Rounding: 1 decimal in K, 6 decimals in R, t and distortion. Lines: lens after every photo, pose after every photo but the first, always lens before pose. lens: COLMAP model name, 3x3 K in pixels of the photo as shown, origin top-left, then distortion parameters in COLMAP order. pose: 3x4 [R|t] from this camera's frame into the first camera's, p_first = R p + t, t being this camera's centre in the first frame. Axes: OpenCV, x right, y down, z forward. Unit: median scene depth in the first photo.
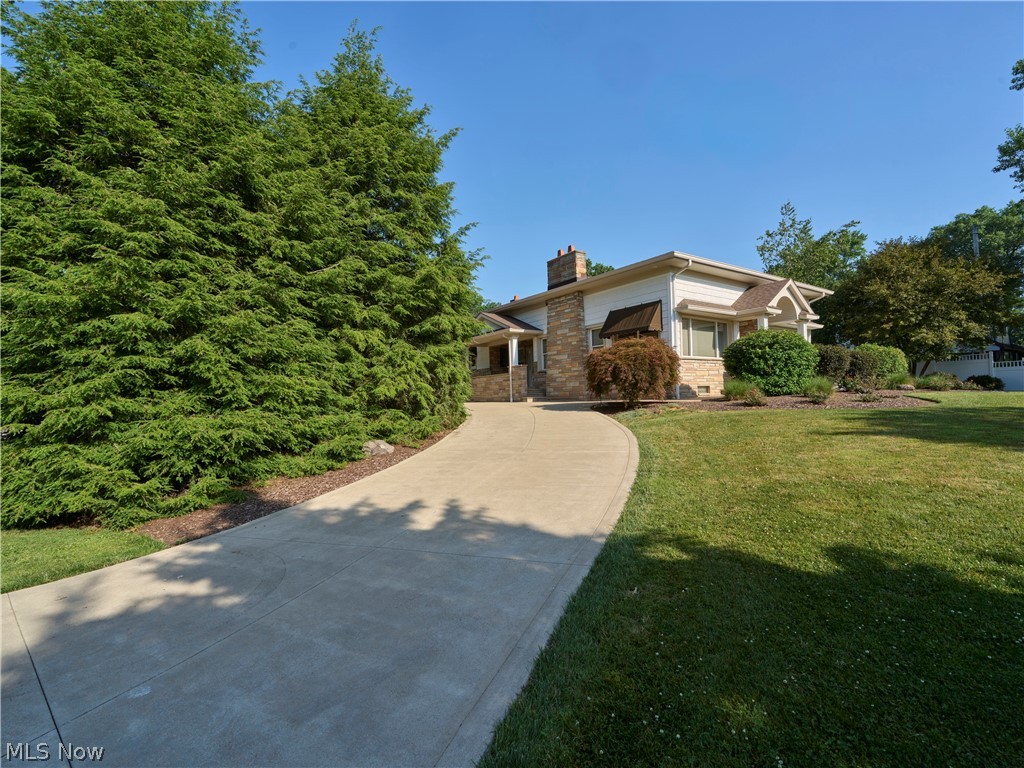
lens RADIAL K [[481.9, 0, 512.7], [0, 481.9, 383.5], [0, 0, 1]] dist [0.000146, -0.000268]
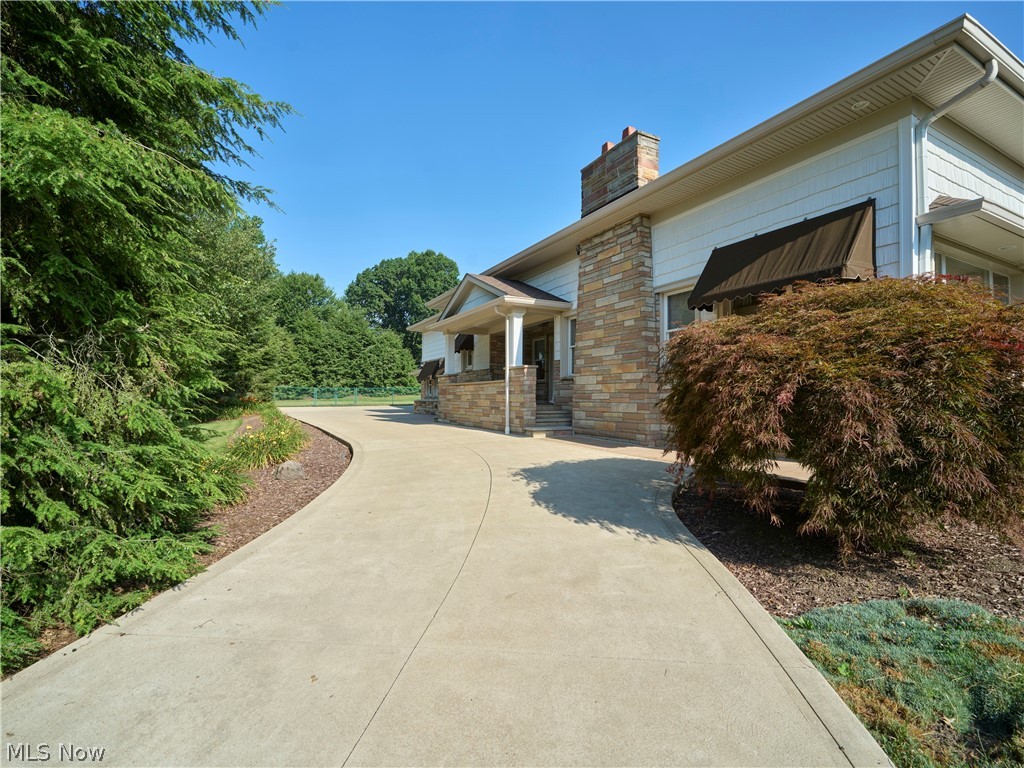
lens RADIAL K [[481.9, 0, 510.2], [0, 481.9, 382.6], [0, 0, 1]] dist [0.000146, -0.000268]
pose [[0.992991, 0.028106, -0.114802, 0.063372], [-0.027924, 0.999605, 0.003189, -0.021708], [0.114847, 0.000039, 0.993383, 0.486005]]
